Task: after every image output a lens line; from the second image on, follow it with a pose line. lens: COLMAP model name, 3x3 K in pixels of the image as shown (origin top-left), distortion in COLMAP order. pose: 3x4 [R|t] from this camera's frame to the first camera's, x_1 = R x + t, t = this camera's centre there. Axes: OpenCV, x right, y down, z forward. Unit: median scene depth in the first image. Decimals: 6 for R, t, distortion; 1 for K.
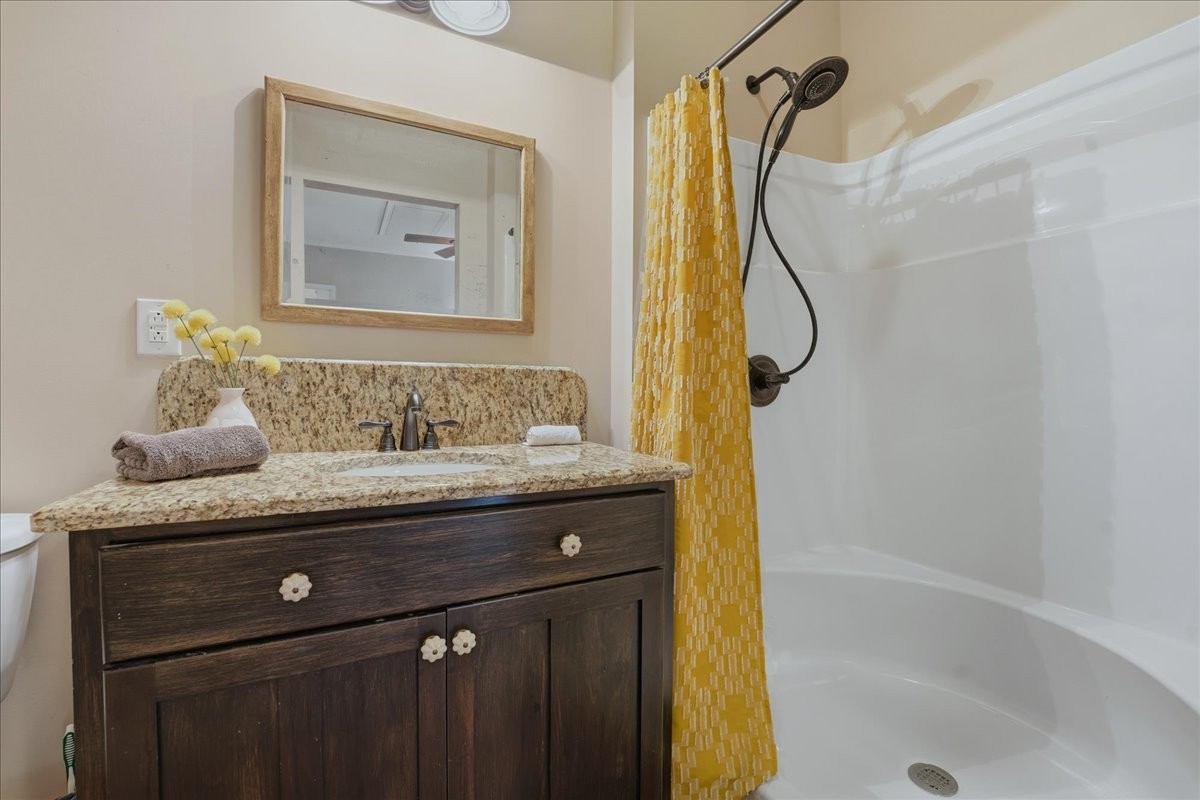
lens RADIAL K [[508.9, 0, 603.3], [0, 508.9, 395.9], [0, 0, 1]] dist [-0.026784, 0.002889]
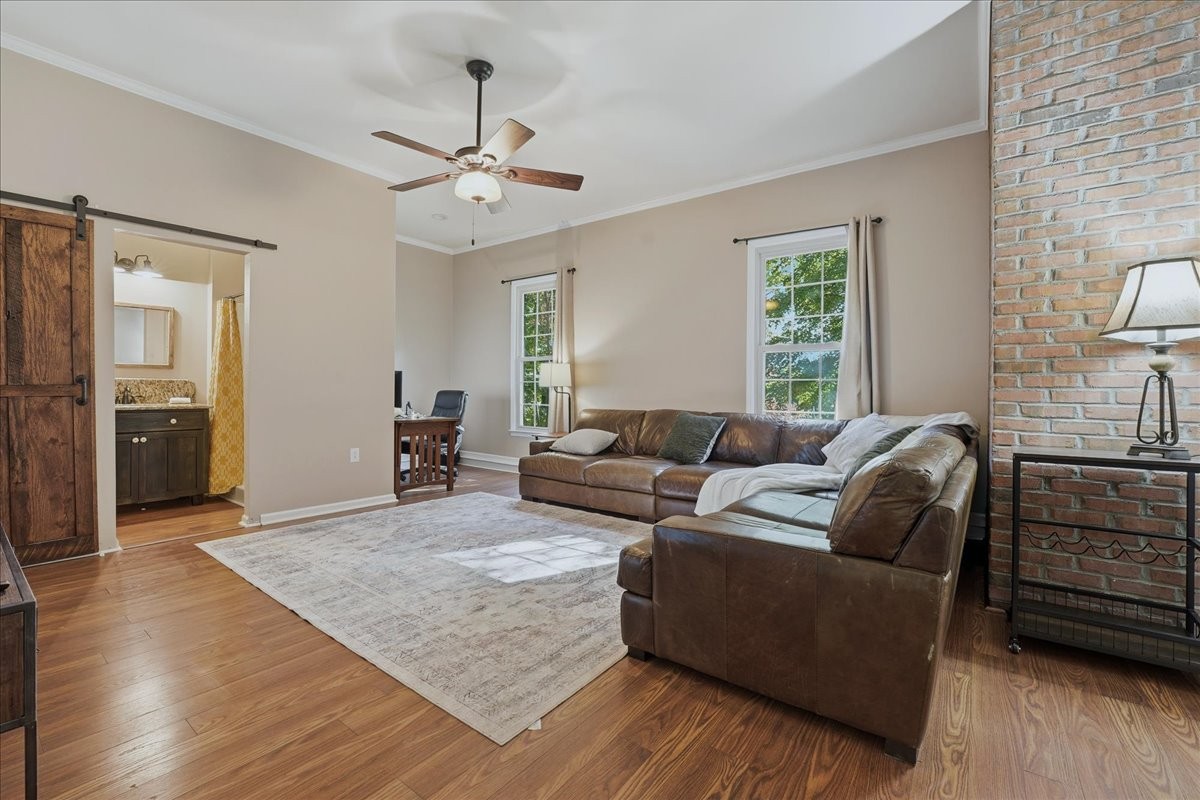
lens RADIAL K [[508.9, 0, 599.3], [0, 508.9, 395.1], [0, 0, 1]] dist [-0.026784, 0.002889]
pose [[0.901149, 0.000688, 0.433509, 1.228024], [-0.003356, 0.999980, 0.005390, 0.020381], [-0.433497, -0.006312, 0.901133, -4.009049]]
